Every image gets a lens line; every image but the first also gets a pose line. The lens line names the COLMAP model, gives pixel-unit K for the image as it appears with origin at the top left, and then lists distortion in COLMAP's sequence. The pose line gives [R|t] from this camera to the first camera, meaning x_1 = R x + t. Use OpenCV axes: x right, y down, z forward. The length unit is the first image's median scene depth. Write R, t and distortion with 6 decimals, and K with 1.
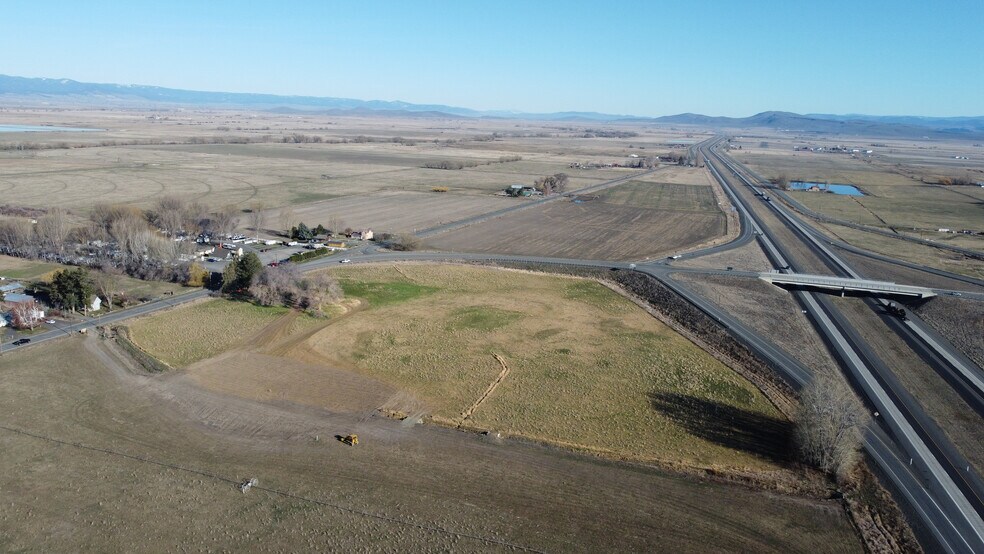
lens RADIAL K [[743.1, 0, 491.9], [0, 743.1, 277.2], [0, 0, 1]] dist [0.004437, -0.012971]
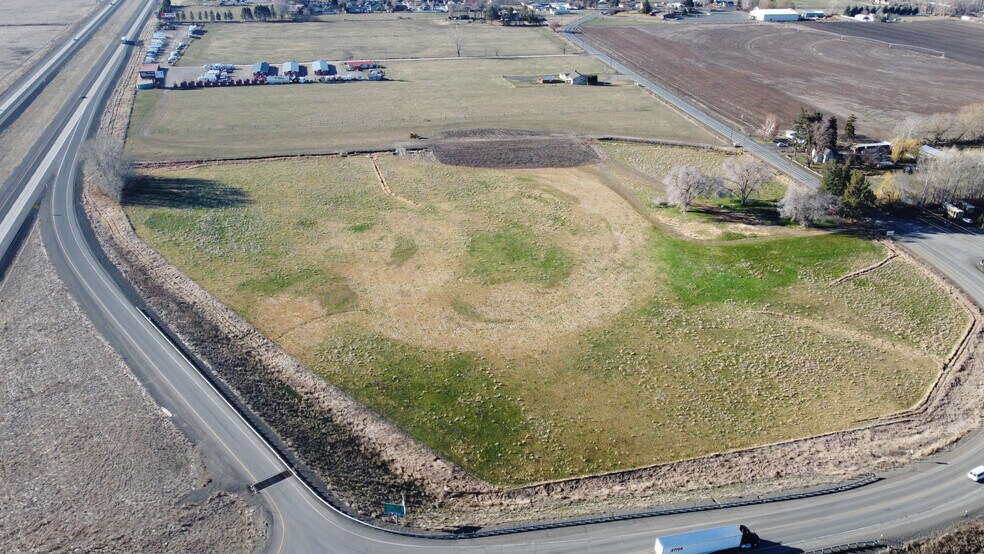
lens RADIAL K [[743.1, 0, 489.1], [0, 743.1, 275.8], [0, 0, 1]] dist [0.001143, -0.009655]
pose [[-0.846023, 0.188562, -0.498688, 0.227671], [-0.157077, 0.805693, 0.571127, -0.206500], [0.509482, 0.561519, -0.652016, 0.927905]]
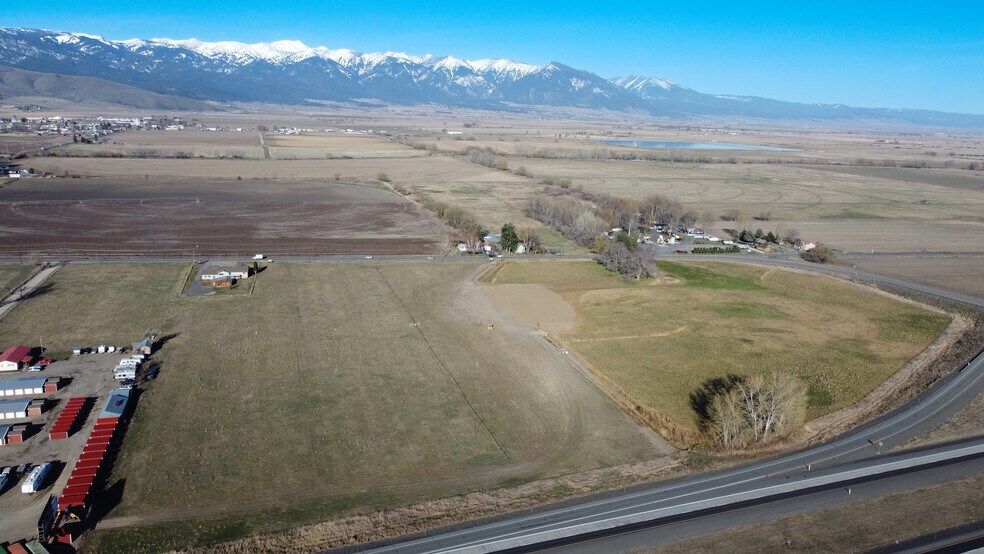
lens RADIAL K [[743.1, 0, 491.9], [0, 743.1, 277.7], [0, 0, 1]] dist [0.004437, -0.012971]
pose [[0.590261, 0.163718, -0.790436, 0.410630], [-0.187619, 0.980224, 0.062922, 0.004522], [0.785106, 0.111160, 0.609305, 0.004370]]
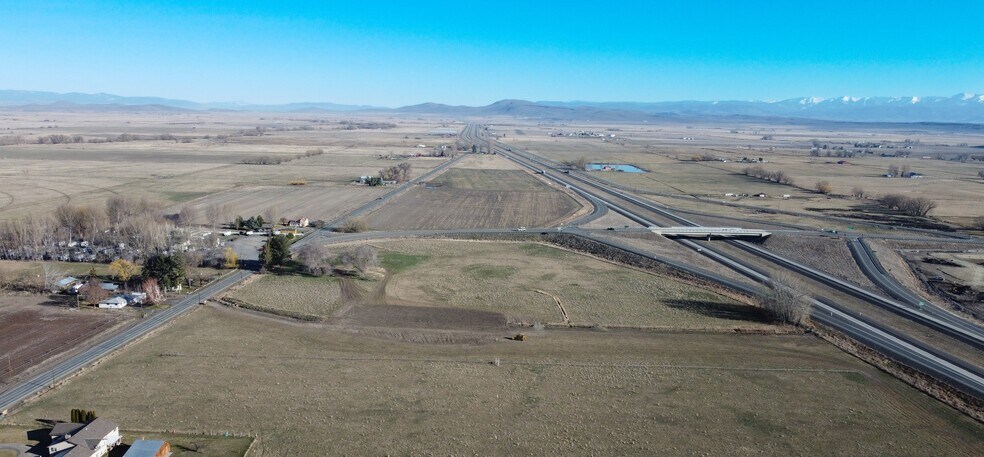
lens RADIAL K [[784.7, 0, 483.8], [0, 784.7, 229.2], [0, 0, 1]] dist [0.010960, -0.003341]
pose [[0.947102, -0.065295, 0.314219, -0.281589], [0.083557, 0.995487, -0.044992, 0.027179], [-0.309863, 0.068867, 0.948284, -0.177988]]
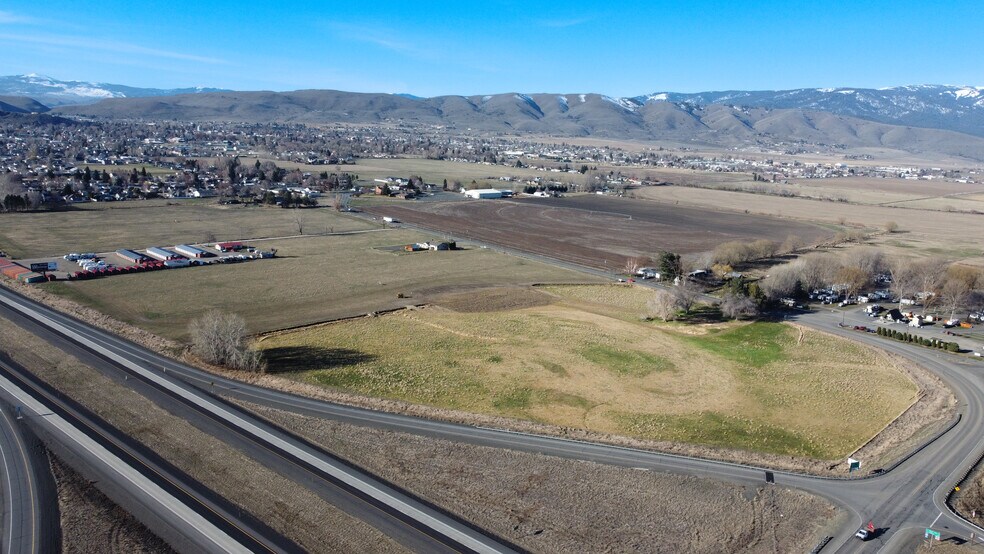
lens RADIAL K [[743.1, 0, 489.3], [0, 743.1, 278.0], [0, 0, 1]] dist [0.004437, -0.012971]
pose [[-0.443276, 0.124339, -0.887720, 0.568931], [-0.254346, 0.932183, 0.257572, -0.154775], [0.859543, 0.339963, -0.381589, 0.753584]]
